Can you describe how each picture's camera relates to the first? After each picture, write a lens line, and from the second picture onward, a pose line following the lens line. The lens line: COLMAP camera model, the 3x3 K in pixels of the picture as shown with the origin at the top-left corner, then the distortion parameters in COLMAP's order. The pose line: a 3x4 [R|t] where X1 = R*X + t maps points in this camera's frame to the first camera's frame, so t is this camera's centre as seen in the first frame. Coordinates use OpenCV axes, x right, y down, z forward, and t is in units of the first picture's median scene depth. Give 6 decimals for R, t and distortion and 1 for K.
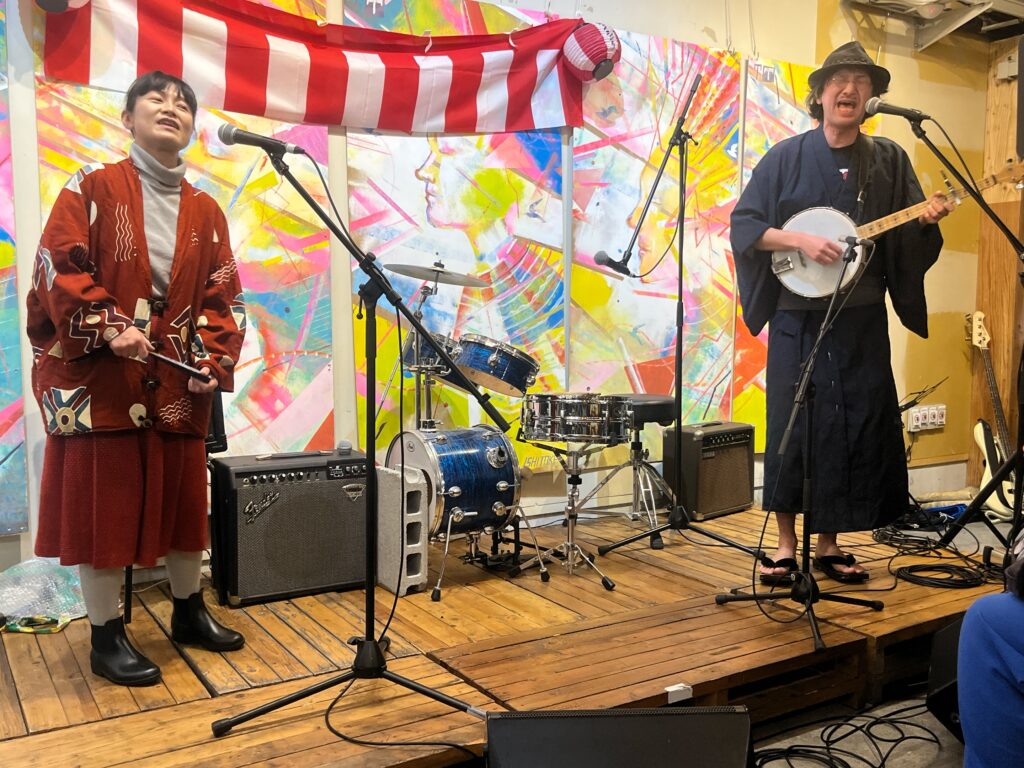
lens RADIAL K [[978.7, 0, 512.6], [0, 978.7, 392.3], [0, 0, 1]] dist [0.032525, 0.000000]
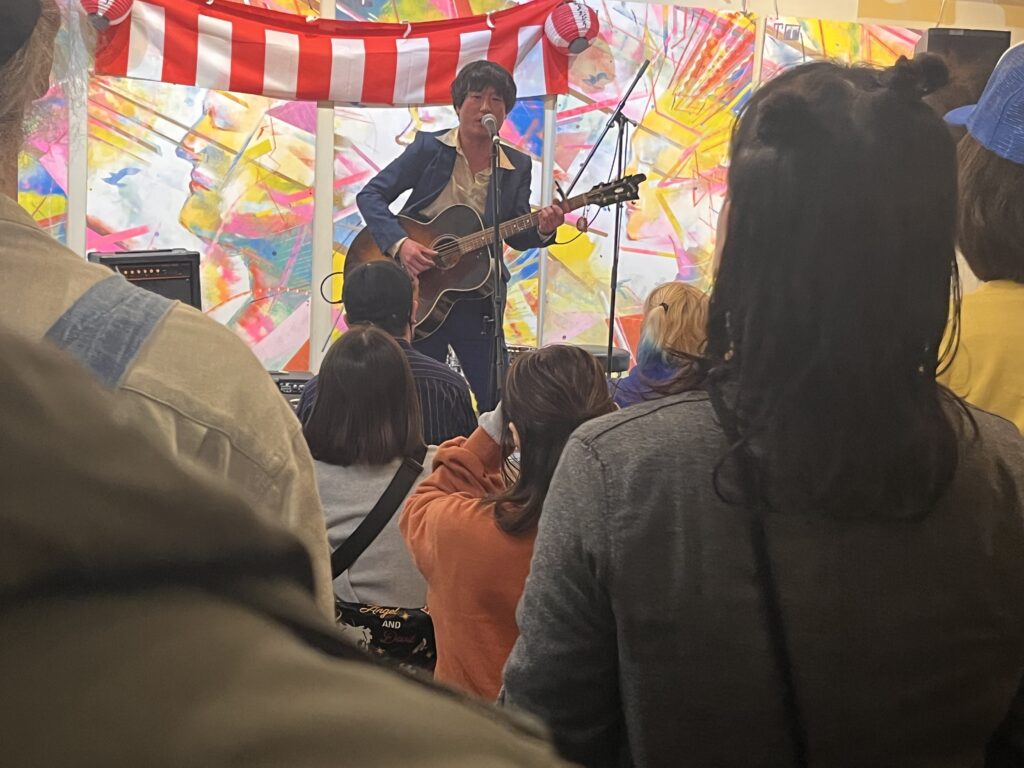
lens RADIAL K [[1494.0, 0, 508.1], [0, 1494.0, 383.9], [0, 0, 1]] dist [0.065628, 0.000000]
pose [[0.963425, 0.082422, -0.254989, 0.470120], [-0.072325, 0.996190, 0.048738, -0.030245], [0.258035, -0.028514, 0.965715, -0.631359]]
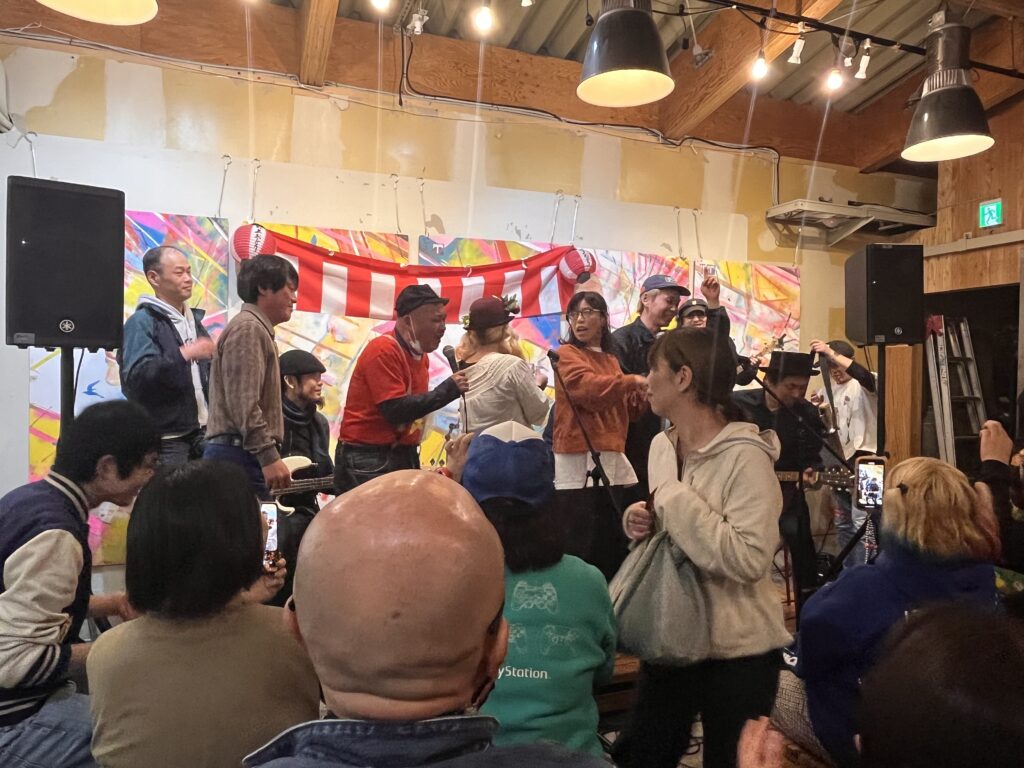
lens RADIAL K [[700.1, 0, 500.2], [0, 700.1, 390.6], [0, 0, 1]] dist [0.005630, -0.007885]
pose [[0.980825, 0.010305, -0.194615, 0.181927], [-0.025052, 0.996983, -0.073466, -0.058928], [0.193271, 0.076932, 0.978125, -0.123326]]
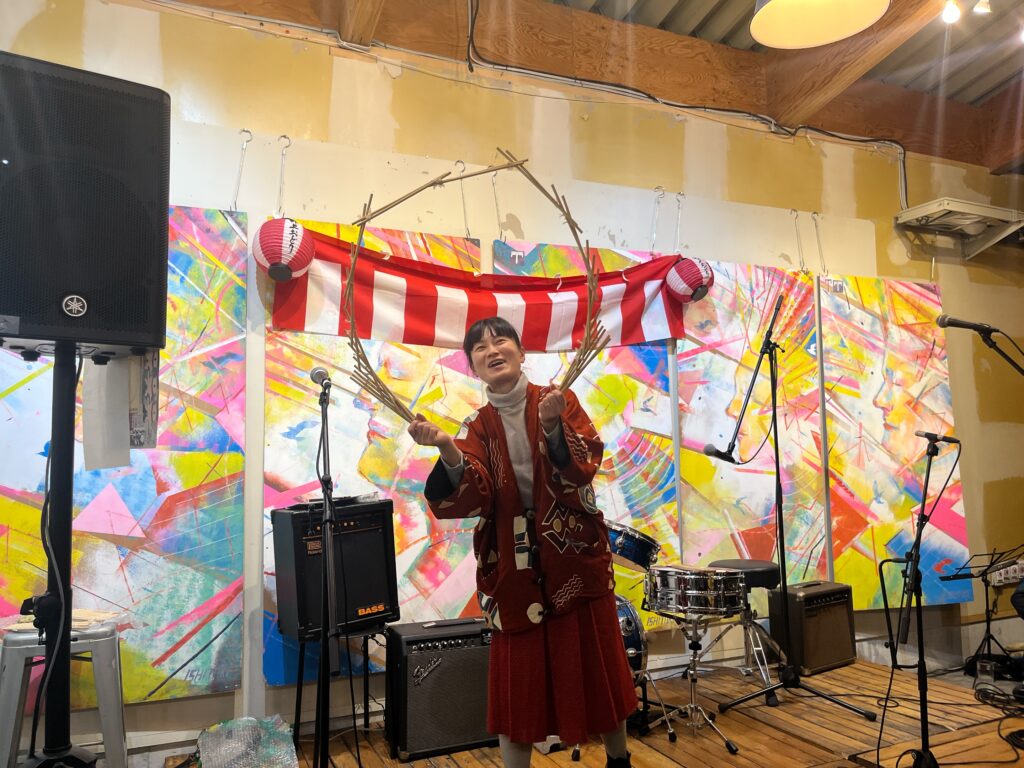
lens RADIAL K [[775.5, 0, 512.1], [0, 775.5, 387.2], [0, 0, 1]] dist [0.062070, -0.084412]
pose [[0.989982, -0.031458, -0.137645, -0.010386], [0.007078, 0.984695, -0.174144, -0.042400], [0.141017, 0.171425, 0.975053, 0.029175]]
